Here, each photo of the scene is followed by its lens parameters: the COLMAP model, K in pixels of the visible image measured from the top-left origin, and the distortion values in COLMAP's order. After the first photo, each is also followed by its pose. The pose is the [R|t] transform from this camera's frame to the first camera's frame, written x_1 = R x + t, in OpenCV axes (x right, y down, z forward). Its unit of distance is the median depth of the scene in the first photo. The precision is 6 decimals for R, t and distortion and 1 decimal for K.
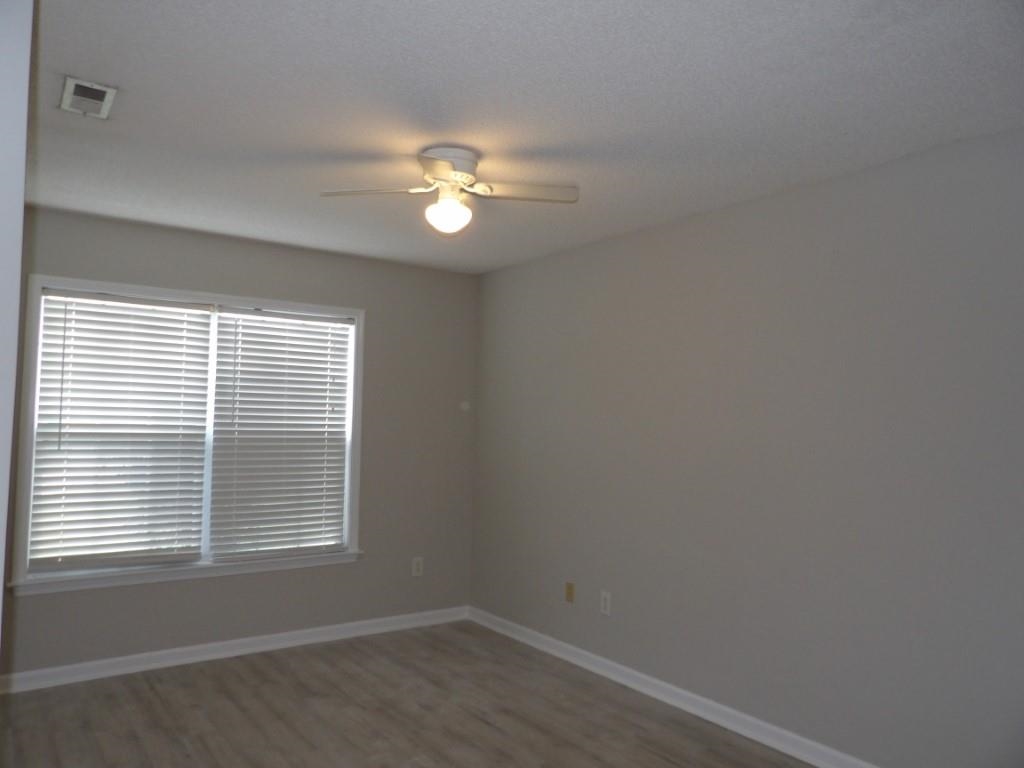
lens RADIAL K [[723.6, 0, 512.8], [0, 723.6, 387.2], [0, 0, 1]] dist [-0.055783, 0.056186]
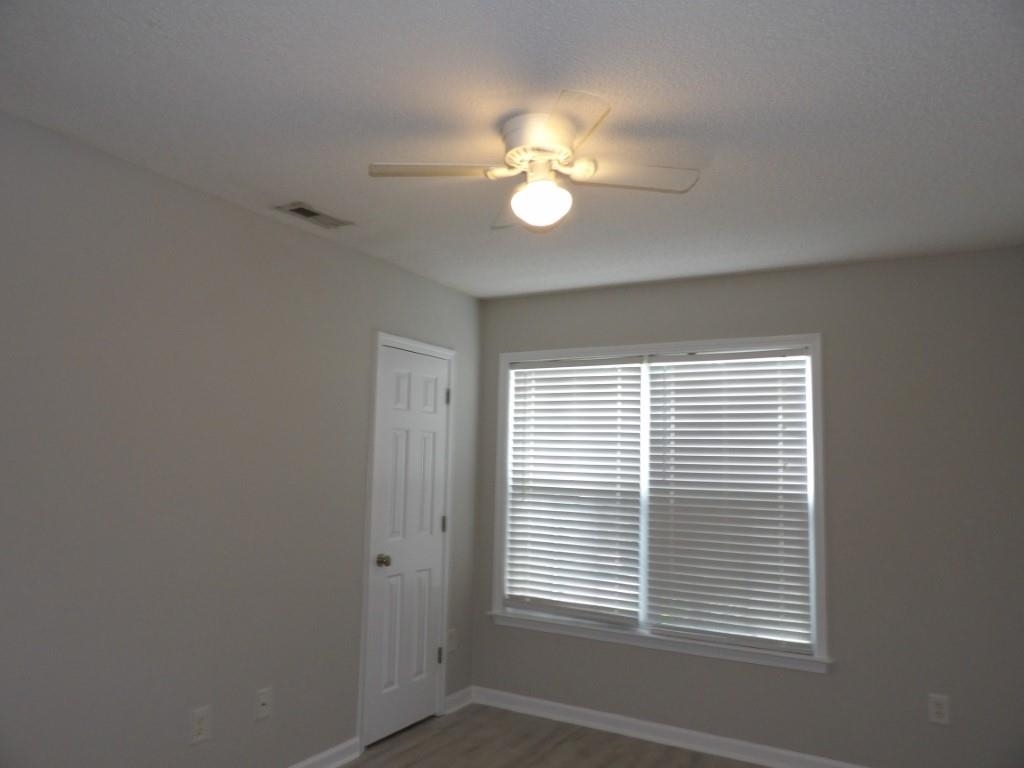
lens RADIAL K [[723.6, 0, 512.8], [0, 723.6, 387.2], [0, 0, 1]] dist [-0.055783, 0.056186]
pose [[0.417259, -0.106234, -0.902557, 0.375510], [0.018161, 0.993921, -0.108592, 0.027854], [0.908606, 0.028920, 0.416652, 0.442813]]
